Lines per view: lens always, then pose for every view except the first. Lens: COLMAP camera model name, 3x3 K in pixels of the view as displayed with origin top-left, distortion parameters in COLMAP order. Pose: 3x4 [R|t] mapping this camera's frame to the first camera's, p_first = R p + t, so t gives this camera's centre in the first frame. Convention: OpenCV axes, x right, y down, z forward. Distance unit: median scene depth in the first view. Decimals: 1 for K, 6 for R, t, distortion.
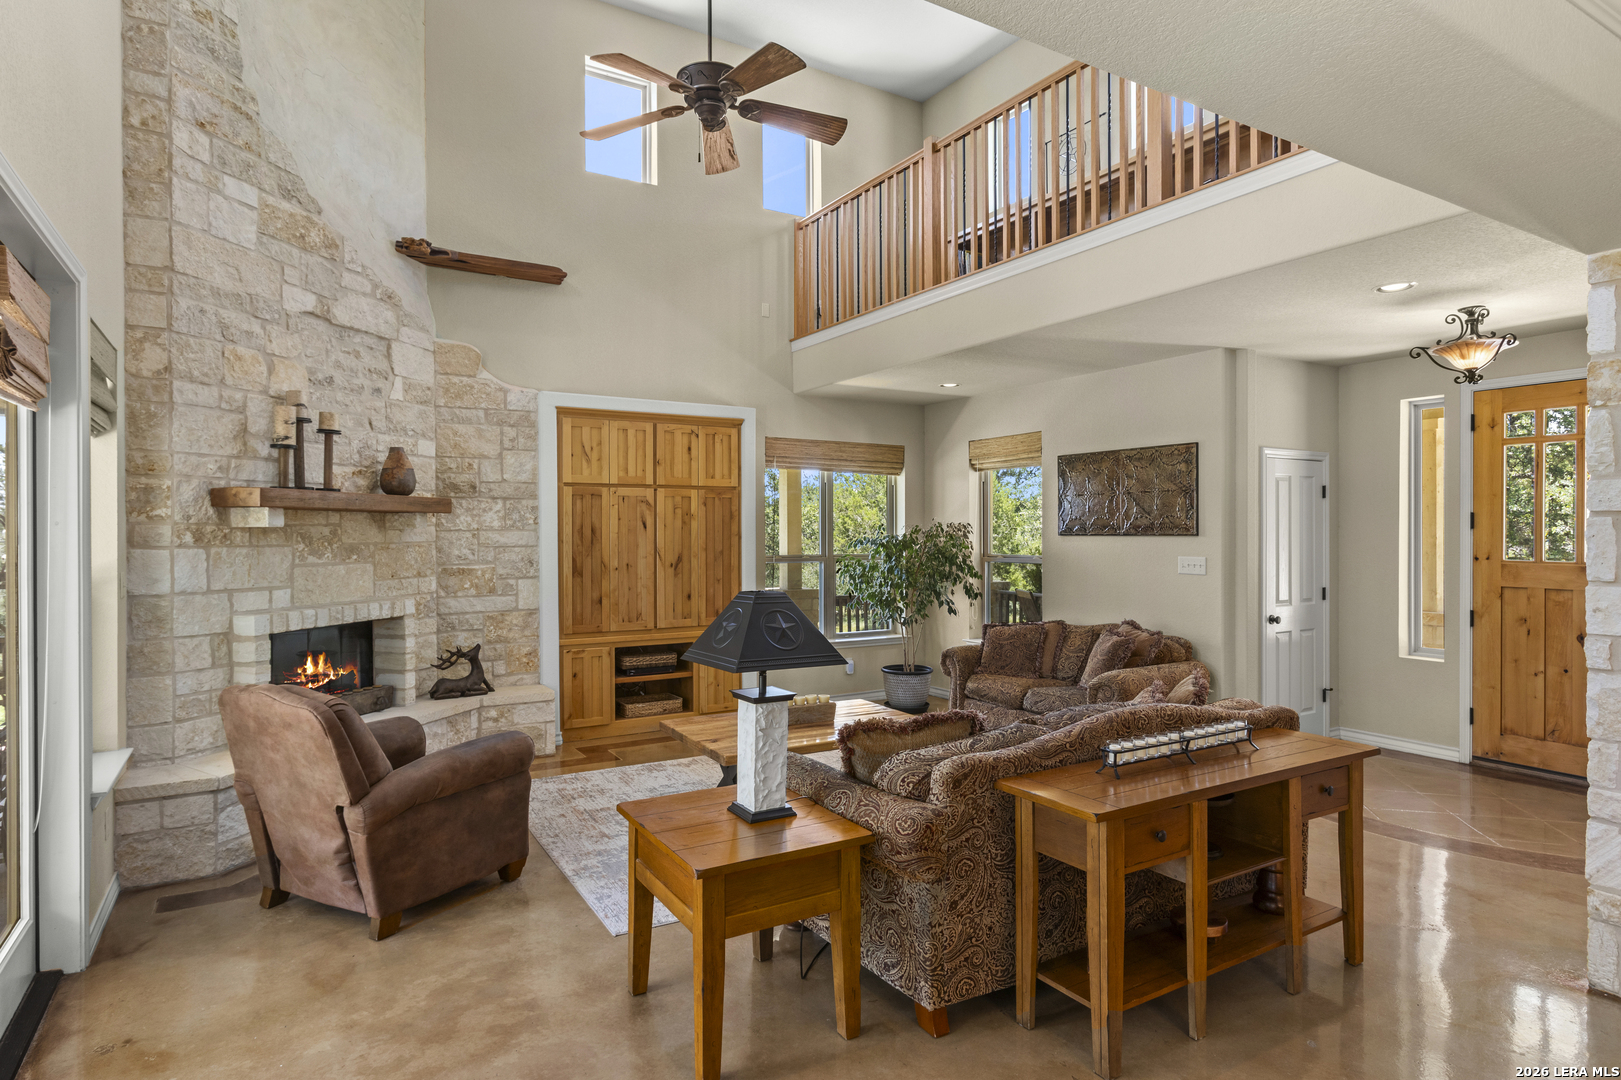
lens RADIAL K [[887.9, 0, 810.5], [0, 887.9, 540.0], [0, 0, 1]] dist [-0.025379, 0.030555]
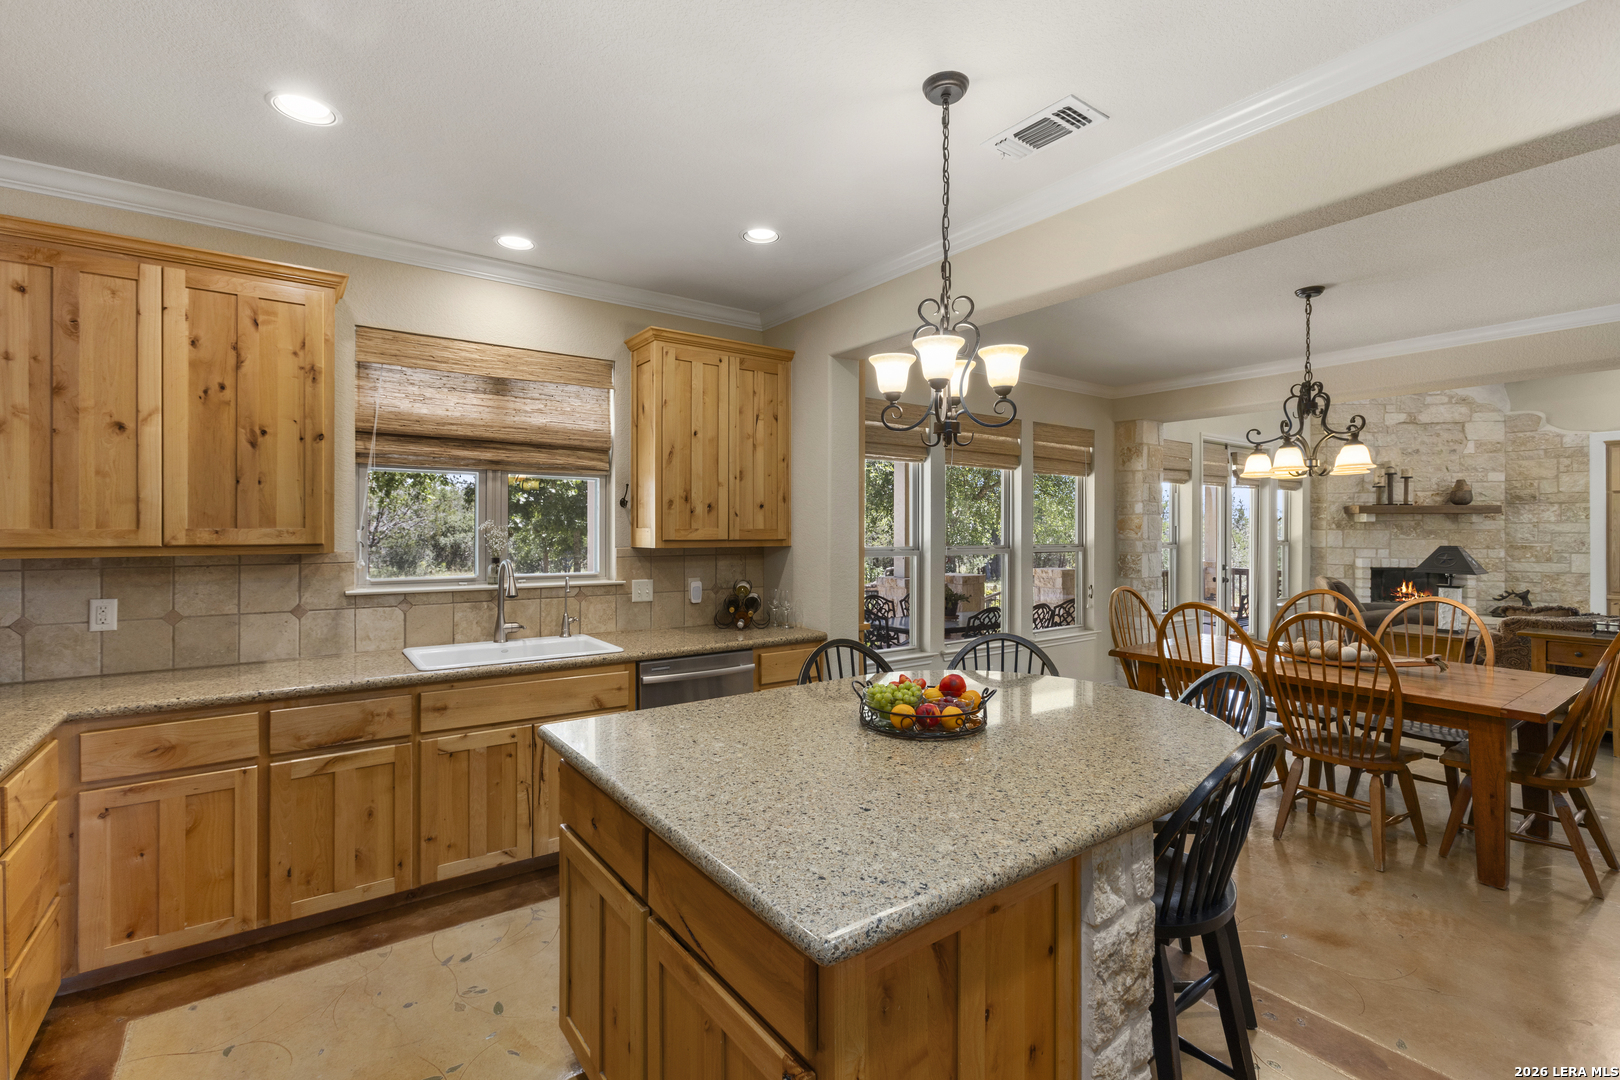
lens RADIAL K [[734.0, 0, 809.3], [0, 734.0, 528.8], [0, 0, 1]] dist [-0.002914, 0.006237]
pose [[0.079589, 0.003313, -0.996822, 0.913259], [-0.010416, 0.999943, 0.002492, 0.011284], [0.996773, 0.010185, 0.079619, -0.484330]]
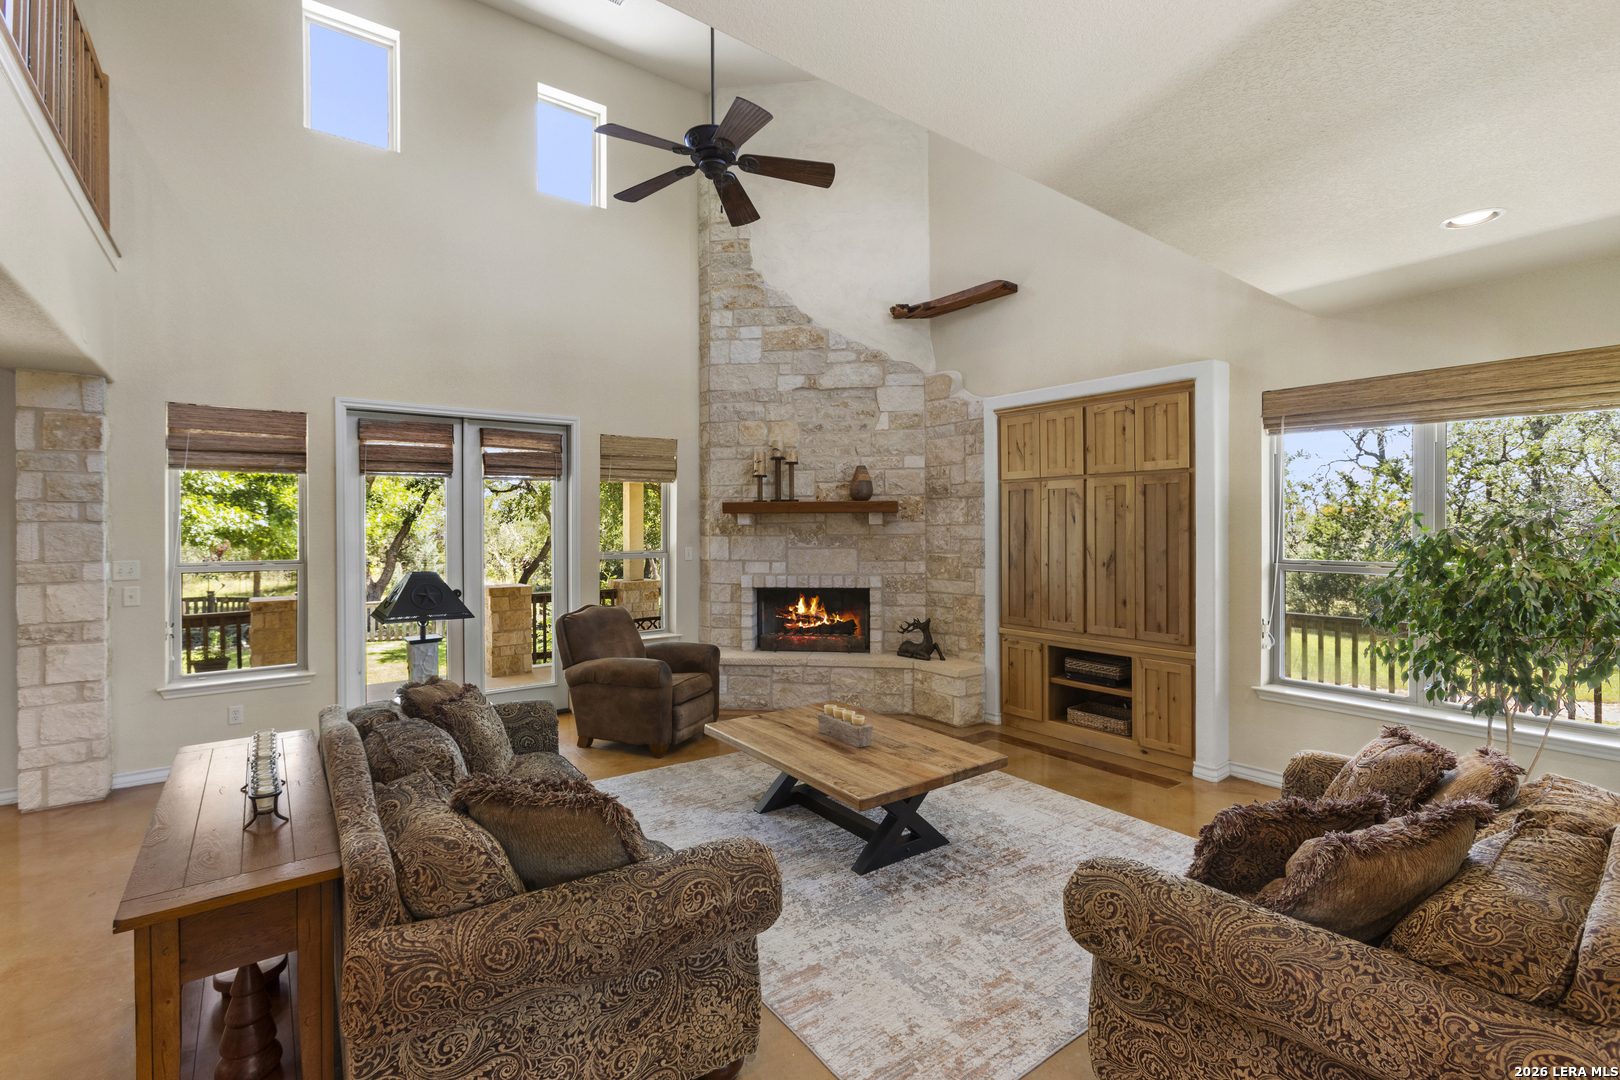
lens RADIAL K [[744.9, 0, 809.2], [0, 744.9, 520.8], [0, 0, 1]] dist [-0.002316, 0.000141]
pose [[0.109825, -0.002165, -0.993949, 0.620467], [-0.002250, 0.999995, -0.002427, -0.014048], [0.993948, 0.002503, 0.109819, 0.713831]]
